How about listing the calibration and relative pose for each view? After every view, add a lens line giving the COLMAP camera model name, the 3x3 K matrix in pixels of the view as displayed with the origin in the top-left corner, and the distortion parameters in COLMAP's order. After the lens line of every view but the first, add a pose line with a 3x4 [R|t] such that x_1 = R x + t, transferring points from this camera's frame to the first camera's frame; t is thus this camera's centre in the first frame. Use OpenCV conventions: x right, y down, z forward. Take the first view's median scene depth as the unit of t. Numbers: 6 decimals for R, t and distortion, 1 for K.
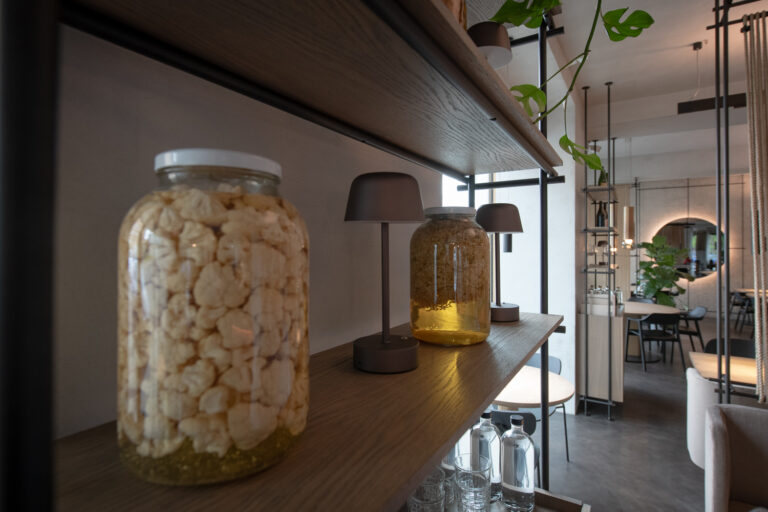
lens RADIAL K [[397.2, 0, 384.0], [0, 397.2, 256.0], [0, 0, 1]] dist [0.002024, 0.000379]
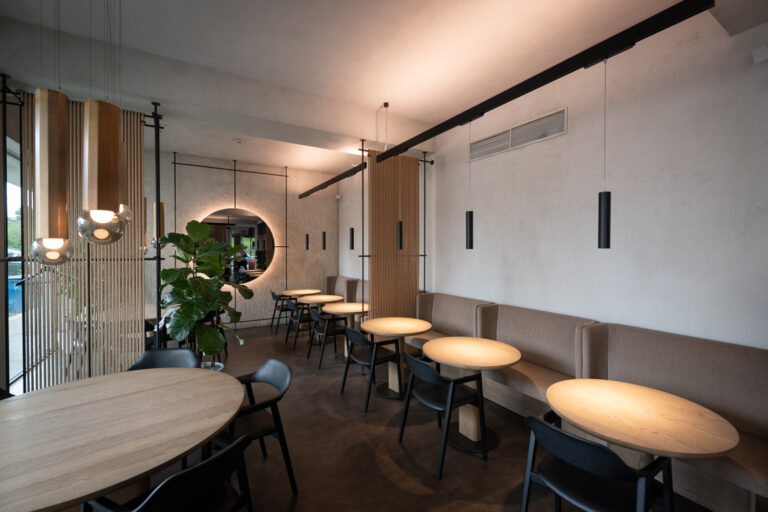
lens RADIAL K [[330.6, 0, 384.0], [0, 330.6, 256.0], [0, 0, 1]] dist [0.000862, 0.000051]
pose [[0.453705, -0.011150, 0.891082, 0.386168], [0.007927, 0.999933, 0.008476, -0.004827], [-0.891117, 0.003218, 0.453763, 0.544017]]
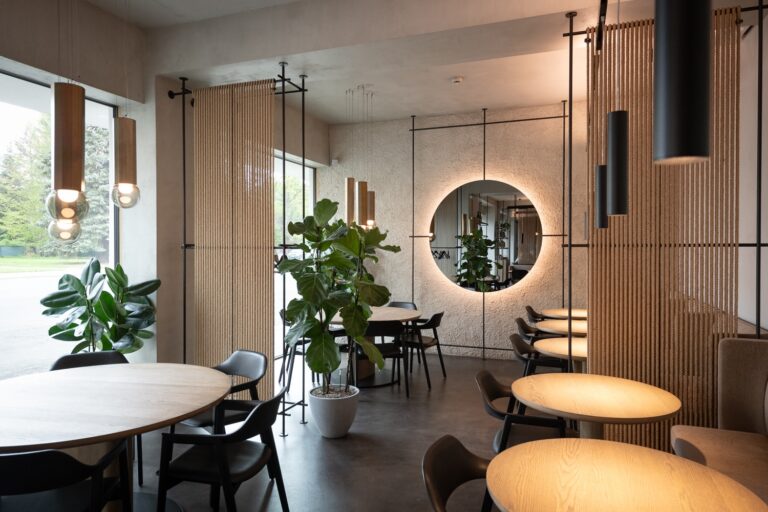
lens RADIAL K [[498.1, 0, 384.0], [0, 498.1, 256.0], [0, 0, 1]] dist [0.004997, 0.000831]
pose [[0.980914, 0.000362, 0.194442, 0.626562], [-0.001540, 0.999981, 0.005907, 0.006813], [-0.194436, -0.006094, 0.980896, 0.442465]]
